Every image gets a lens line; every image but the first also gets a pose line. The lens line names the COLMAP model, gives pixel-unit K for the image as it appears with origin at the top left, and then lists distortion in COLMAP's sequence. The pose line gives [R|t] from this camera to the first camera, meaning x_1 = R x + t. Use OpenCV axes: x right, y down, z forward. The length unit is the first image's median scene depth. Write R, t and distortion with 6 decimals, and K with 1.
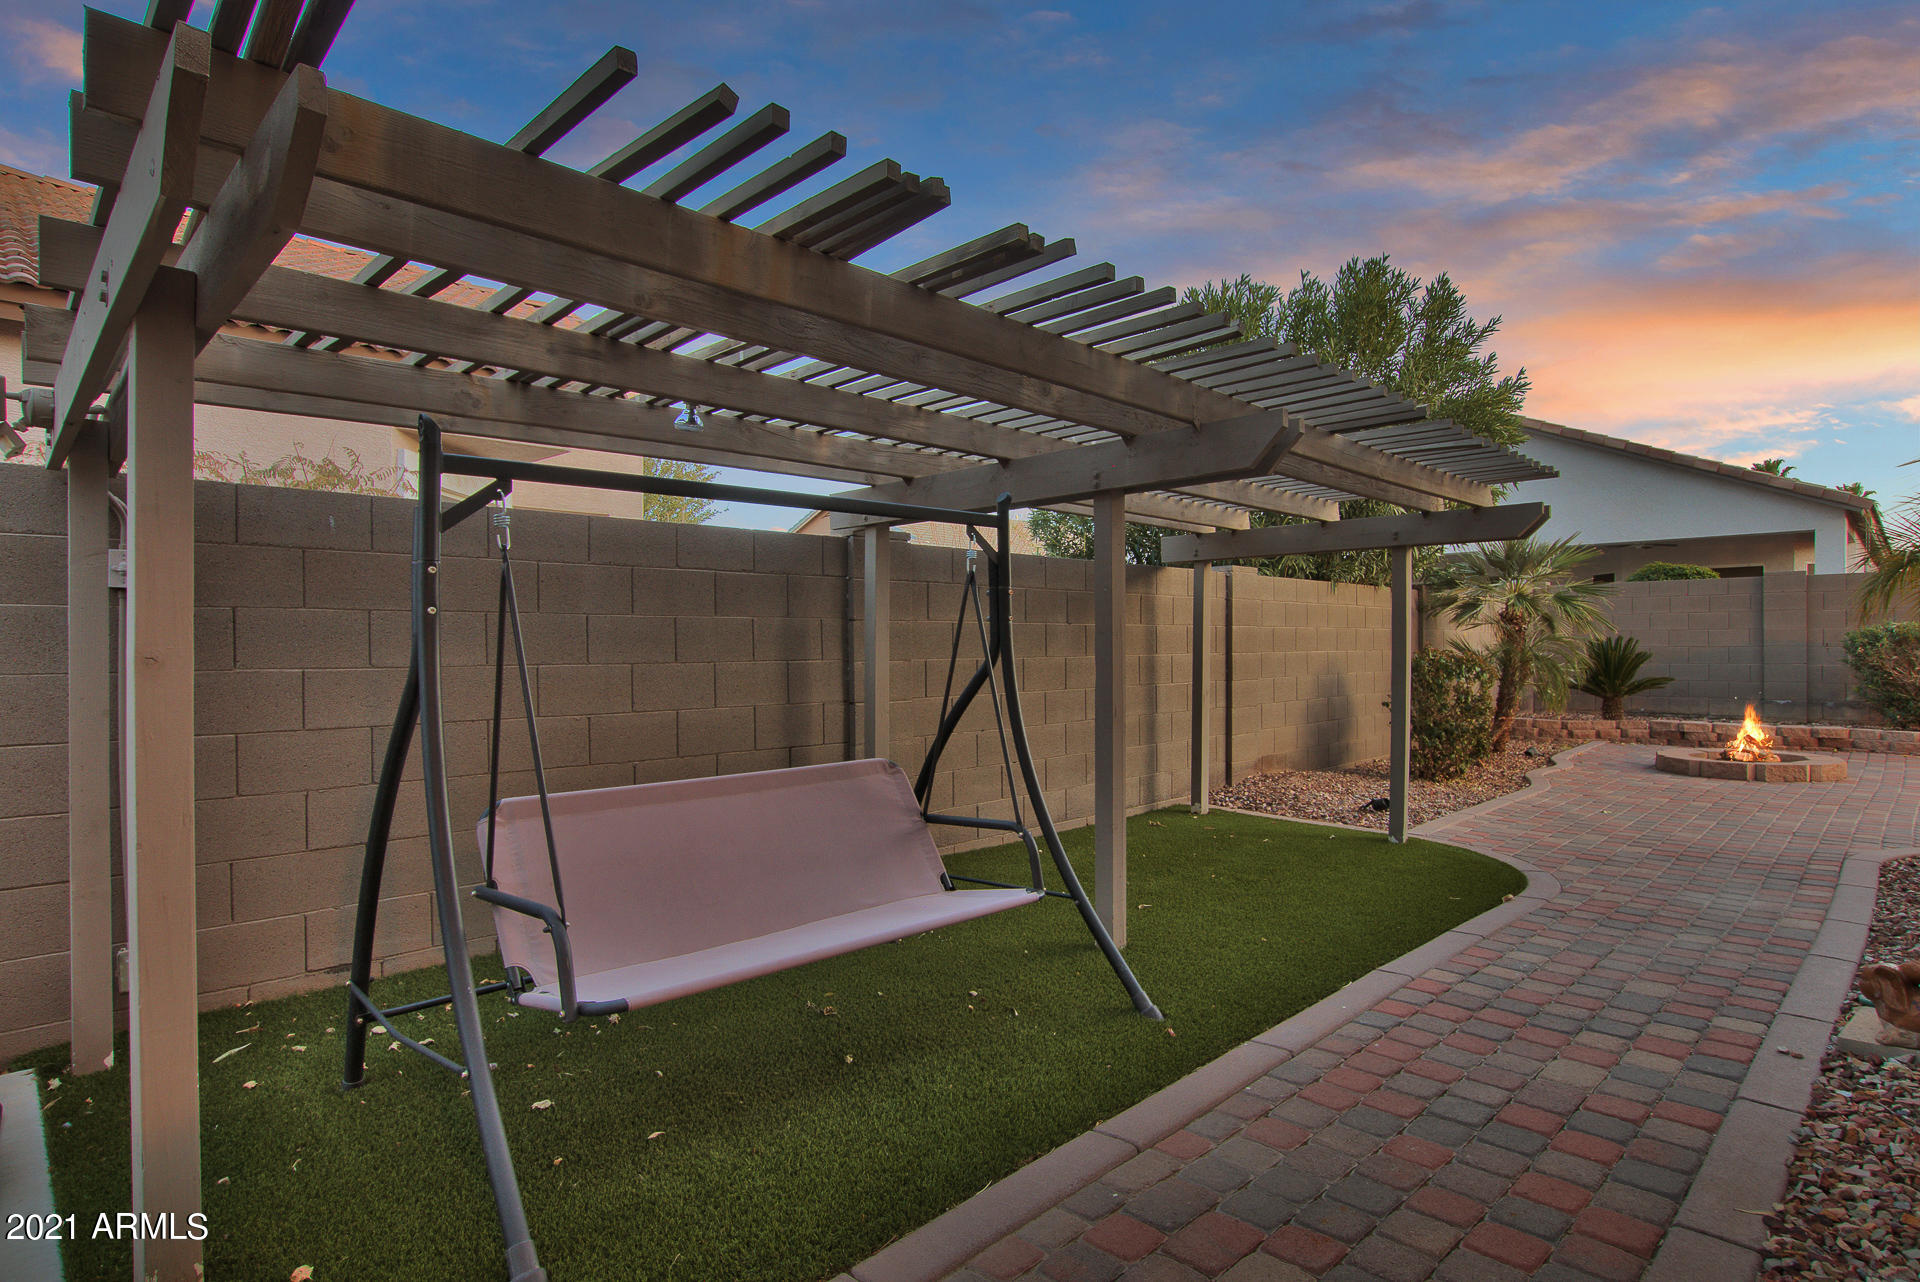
lens RADIAL K [[1028.7, 0, 950.1], [0, 1028.7, 647.0], [0, 0, 1]] dist [-0.014226, -0.002032]
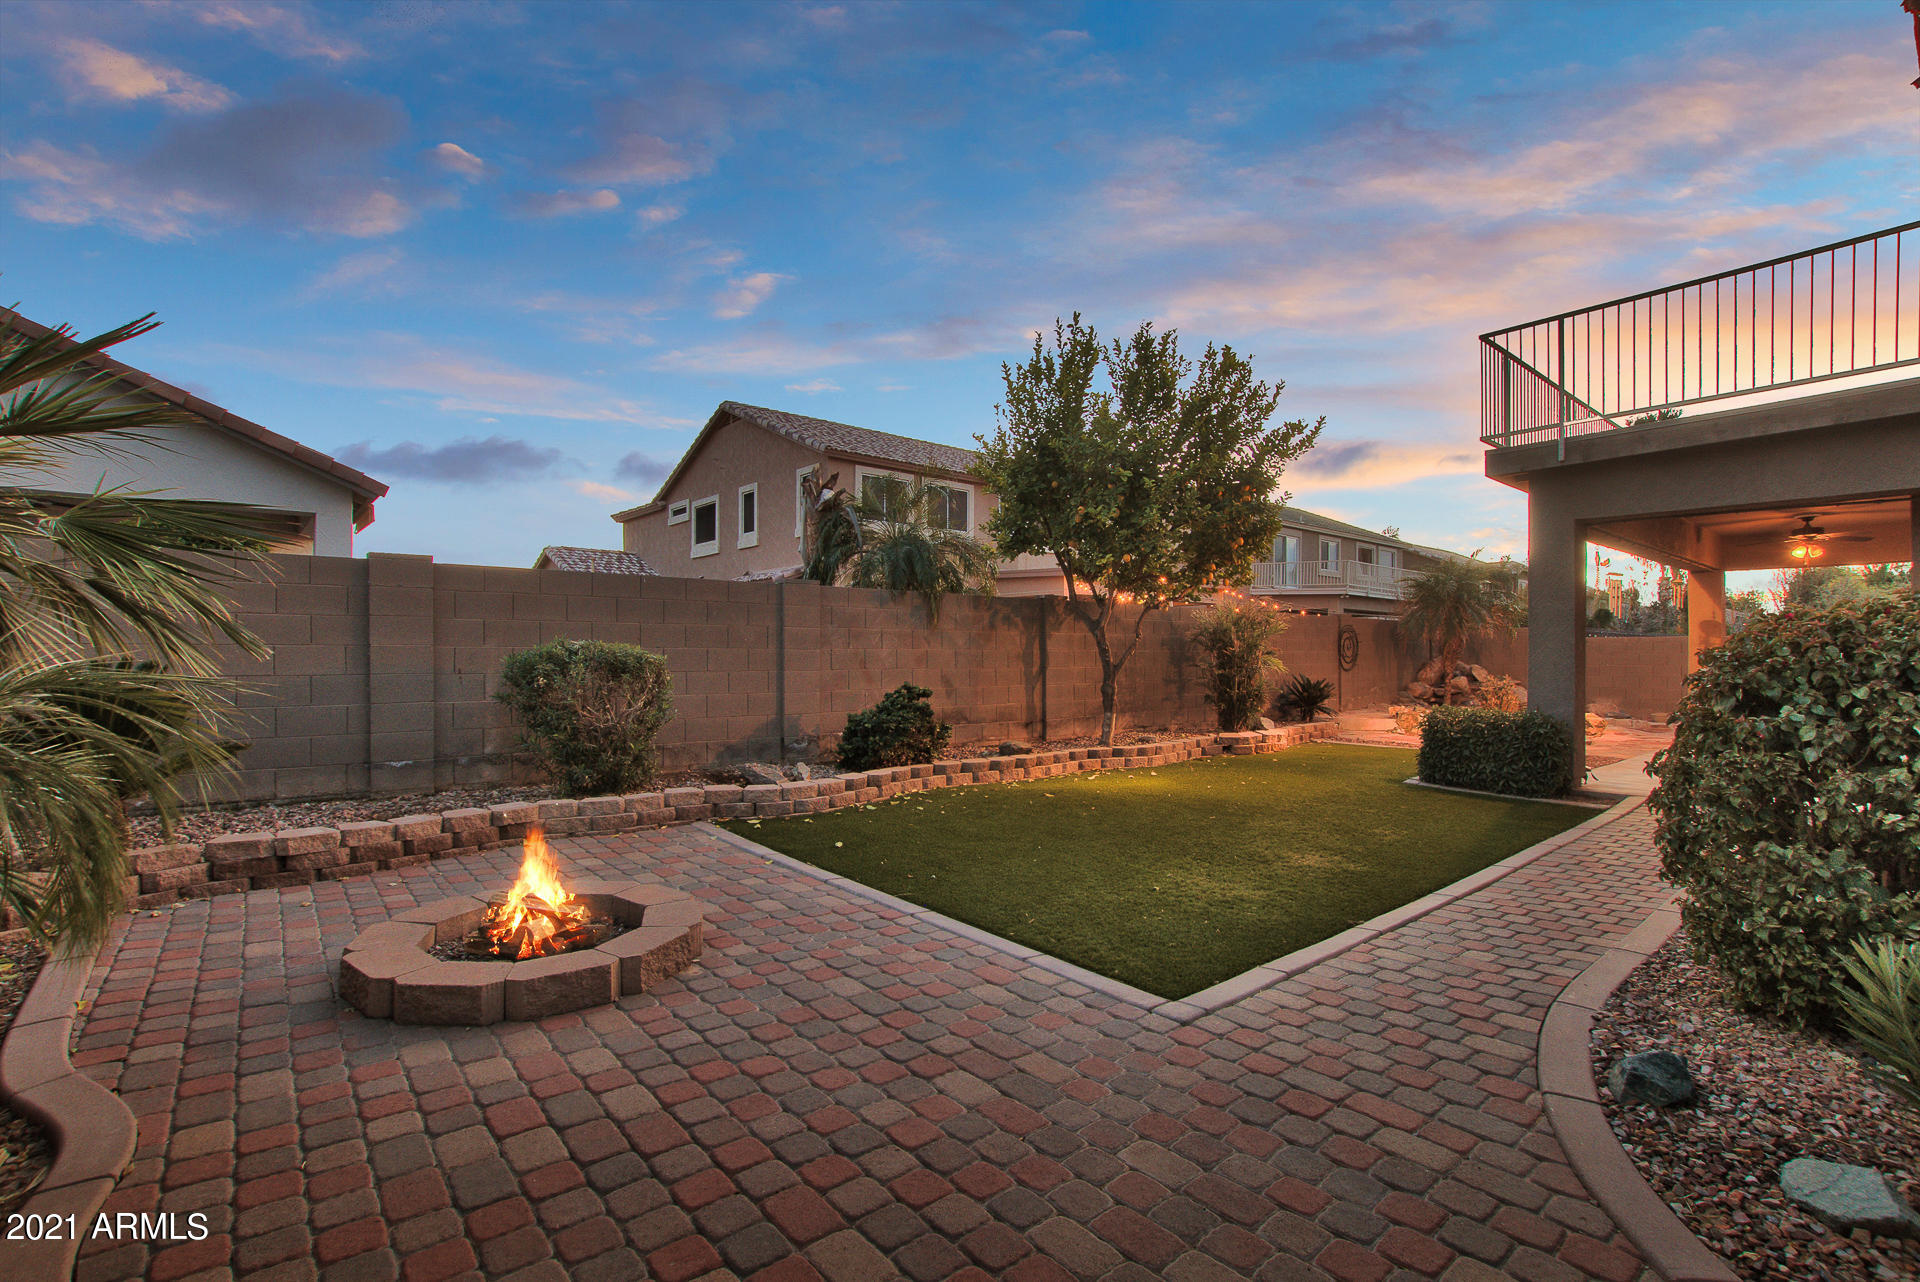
lens RADIAL K [[880.4, 0, 957.1], [0, 880.4, 651.1], [0, 0, 1]] dist [-0.014456, 0.003883]
pose [[0.081397, 0.003369, 0.996676, 0.318513], [-0.005790, 0.999979, -0.002908, -0.015773], [-0.996665, -0.005534, 0.081415, 0.630604]]
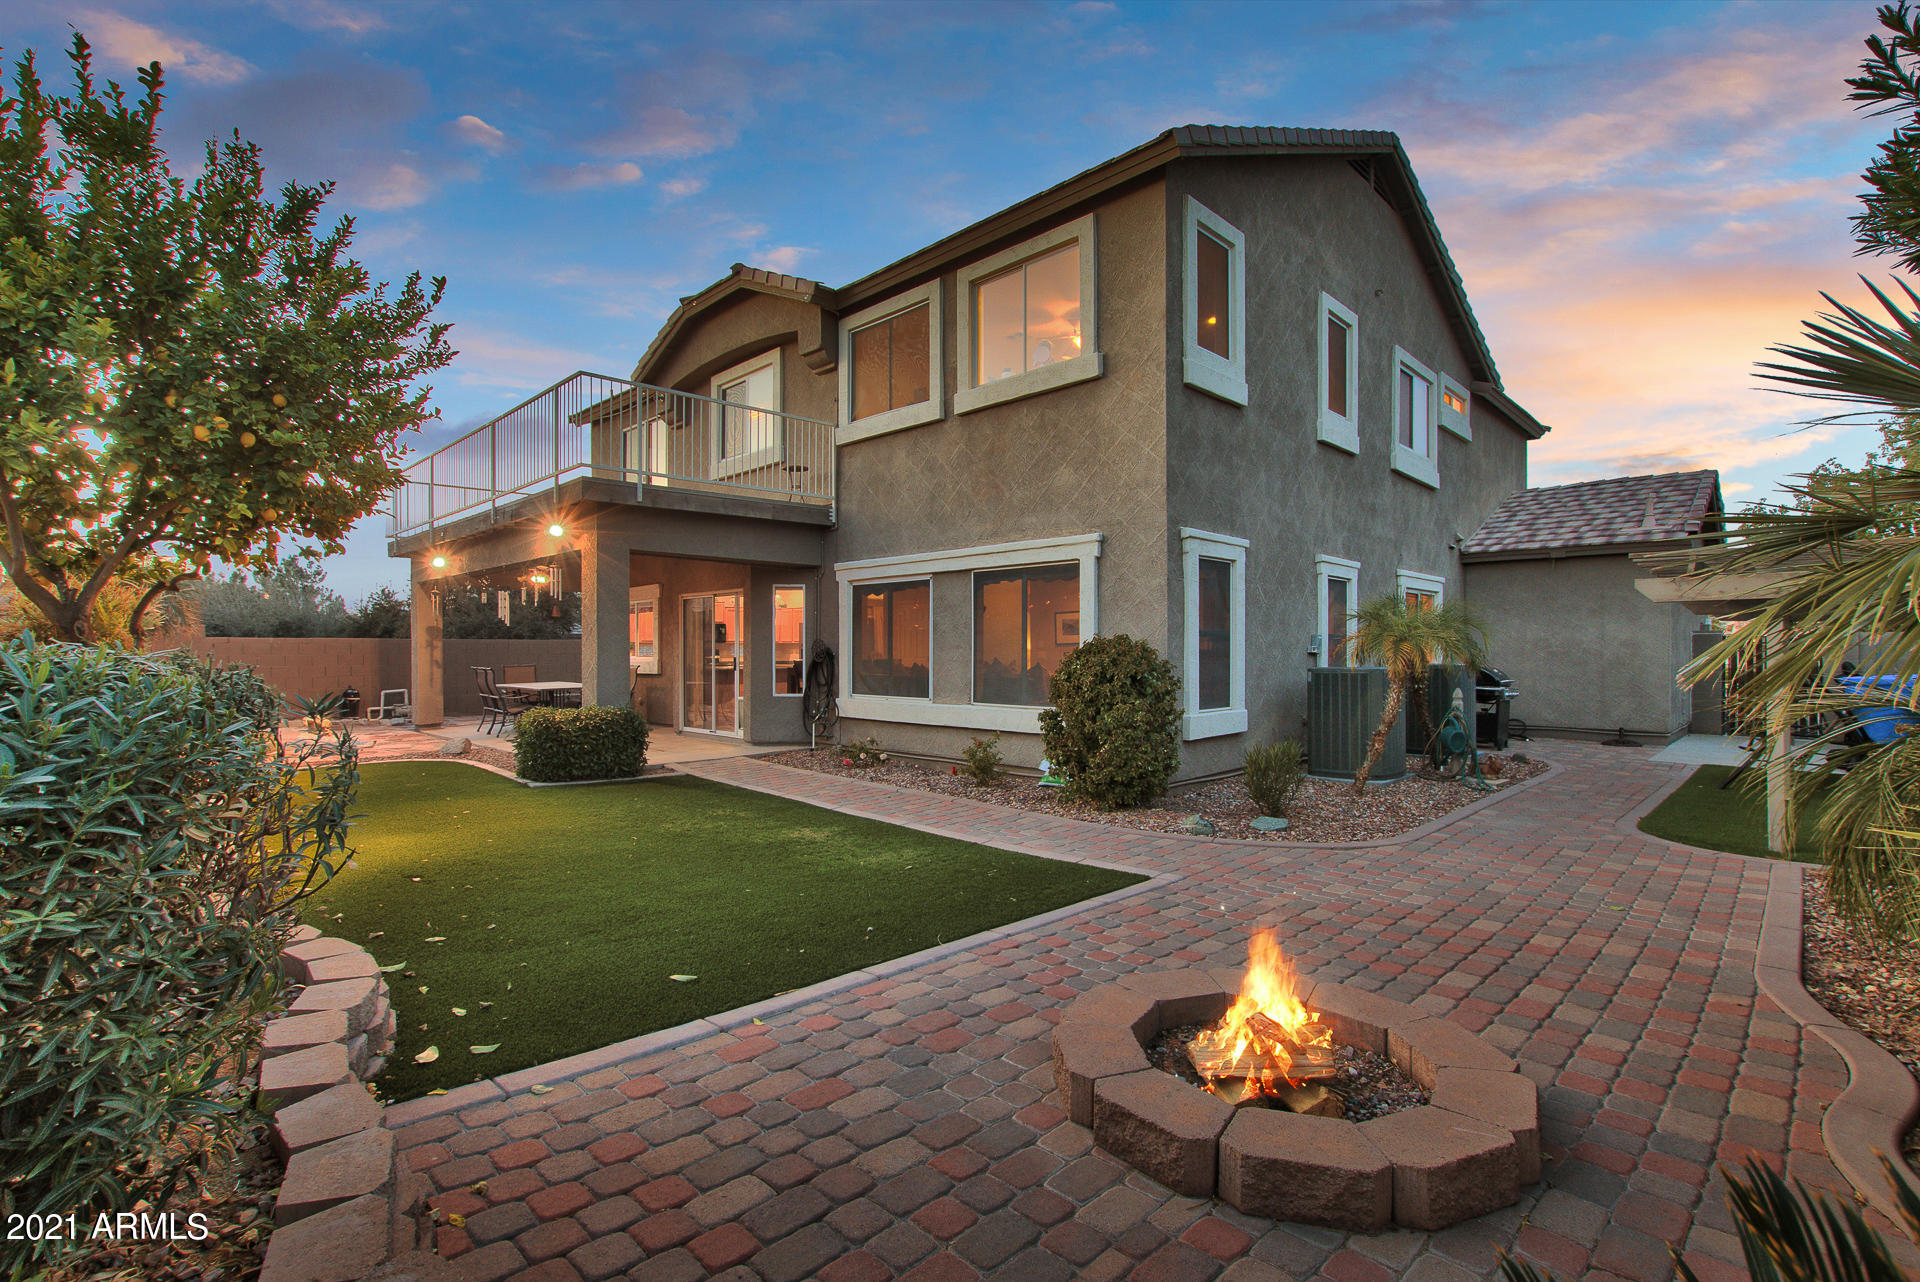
lens RADIAL K [[880.4, 0, 958.8], [0, 880.4, 648.3], [0, 0, 1]] dist [-0.014456, 0.003883]
pose [[-0.999987, 0.003973, 0.003302, 0.693155], [0.003956, 0.999979, -0.005072, -0.021358], [-0.003322, -0.005059, -0.999982, 1.027463]]
